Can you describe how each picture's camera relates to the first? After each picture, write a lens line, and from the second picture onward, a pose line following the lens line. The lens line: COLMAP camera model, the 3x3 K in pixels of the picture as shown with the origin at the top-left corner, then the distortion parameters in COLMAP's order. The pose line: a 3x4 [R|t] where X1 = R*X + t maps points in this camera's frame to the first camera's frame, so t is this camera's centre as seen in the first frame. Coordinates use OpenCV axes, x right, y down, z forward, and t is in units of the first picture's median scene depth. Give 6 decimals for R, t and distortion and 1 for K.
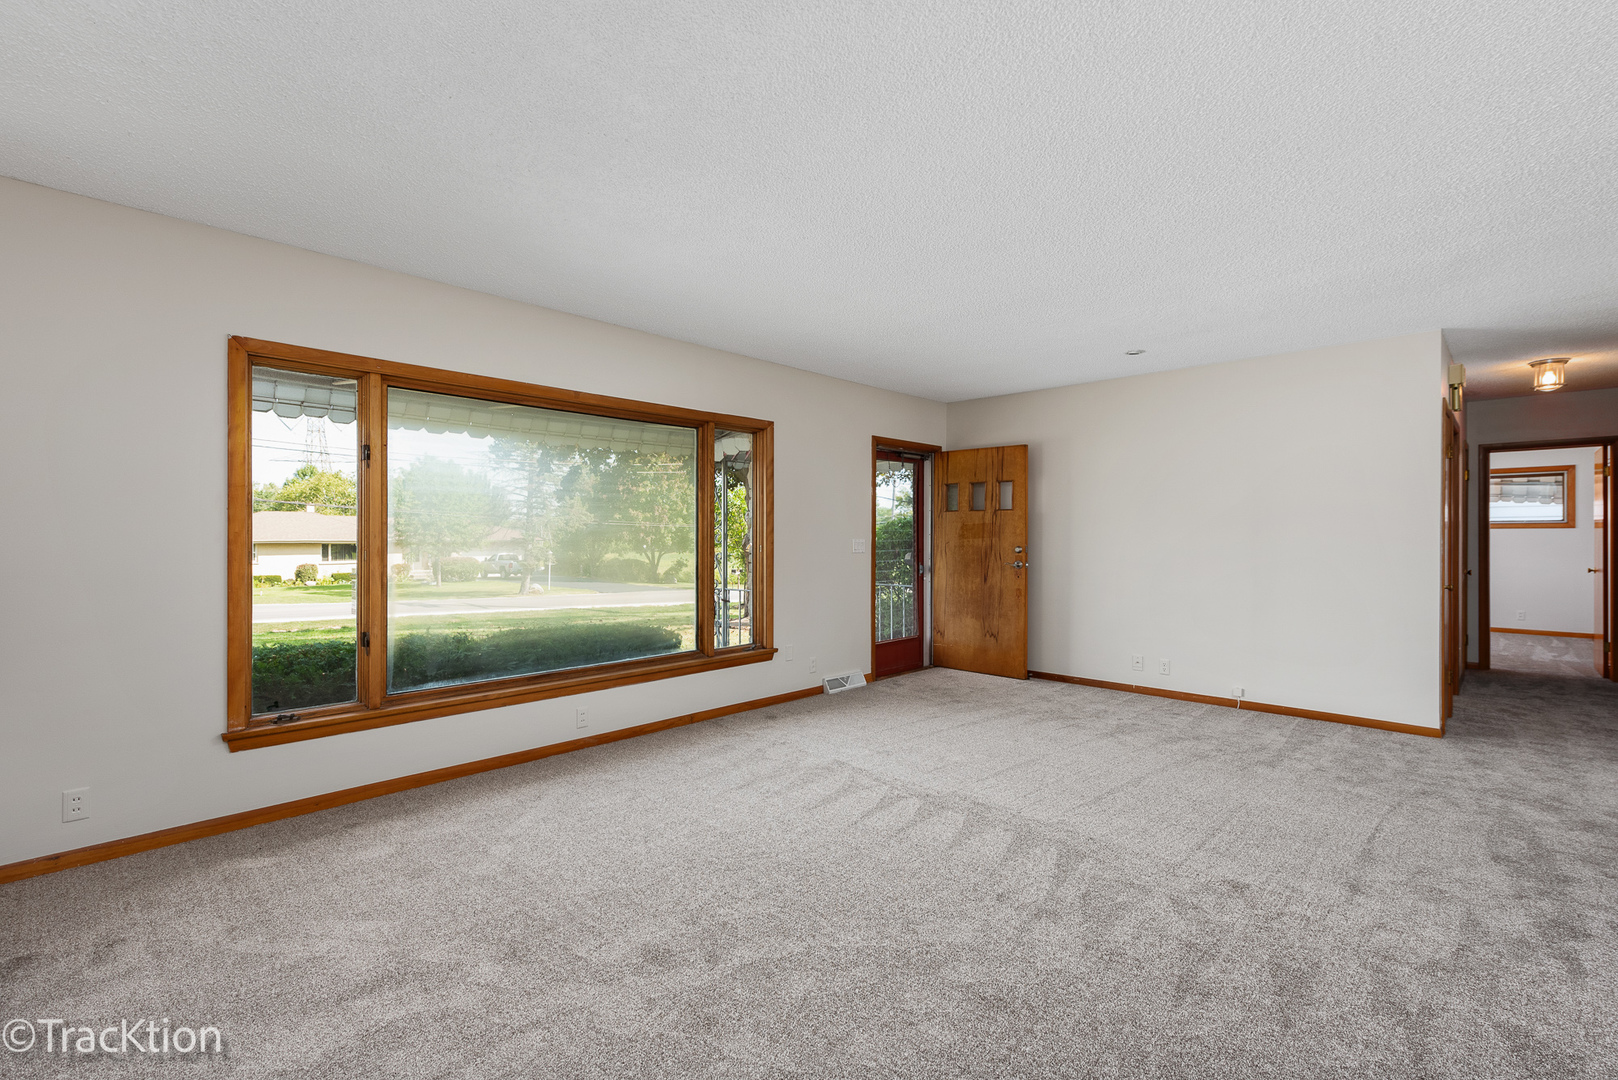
lens RADIAL K [[712.0, 0, 822.5], [0, 712.0, 541.0], [0, 0, 1]] dist [0.002371, -0.000406]
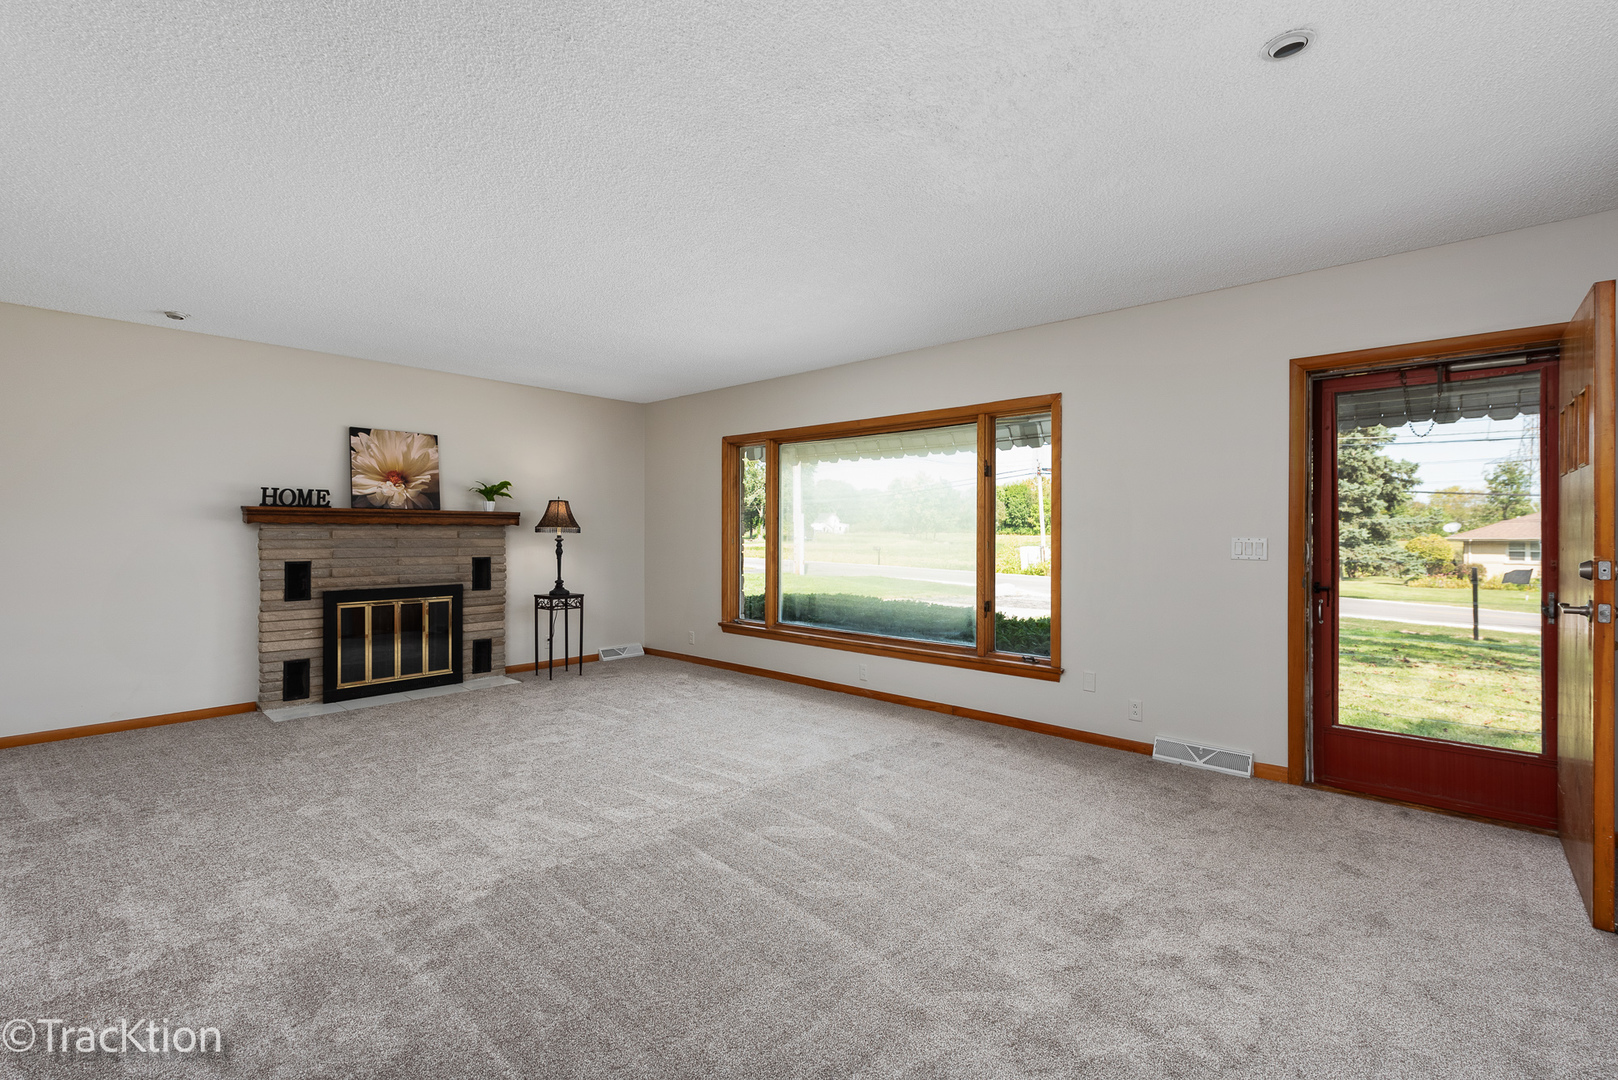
lens RADIAL K [[712.0, 0, 822.4], [0, 712.0, 532.1], [0, 0, 1]] dist [0.002371, -0.000406]
pose [[0.028980, 0.000044, -0.999580, 1.070268], [-0.012283, 0.999925, -0.000312, -0.004724], [0.999505, 0.012287, 0.028978, 1.004712]]
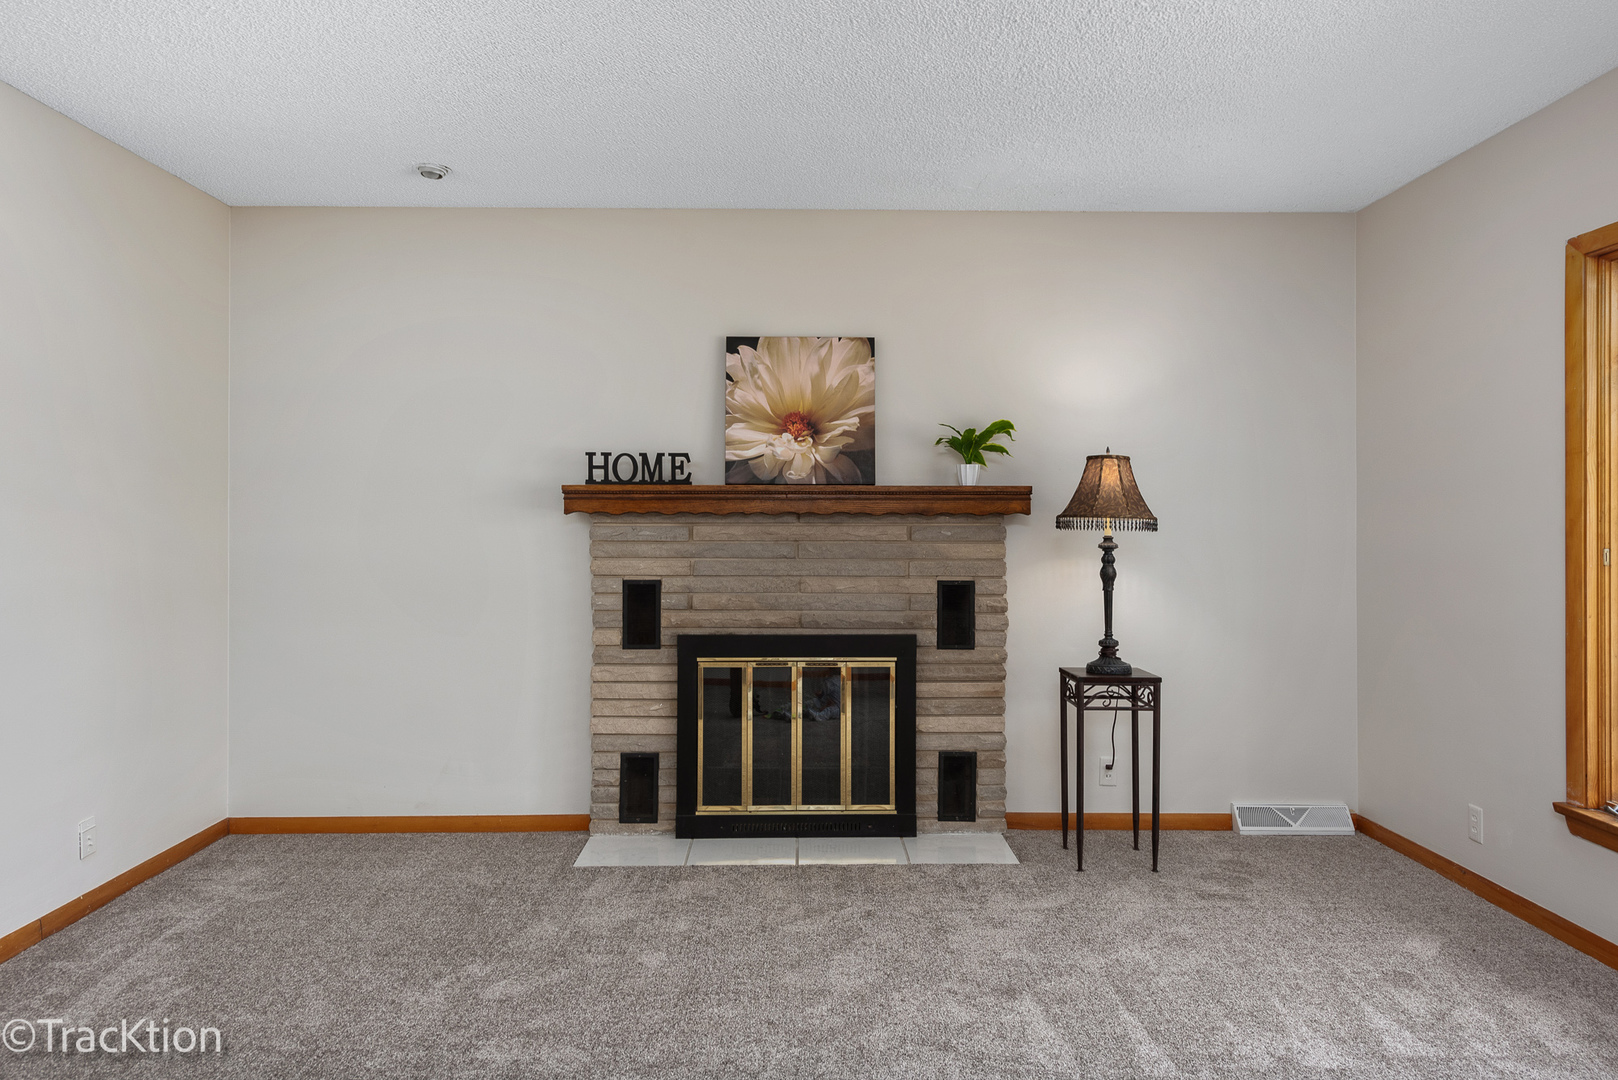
lens RADIAL K [[1077.4, 0, 810.8], [0, 1077.4, 524.0], [0, 0, 1]] dist [0.030816, -0.004043]
pose [[-0.716484, -0.003226, -0.697596, 0.370084], [-0.008794, 0.999952, 0.004407, -0.004862], [0.697548, 0.009292, -0.716478, 1.014656]]
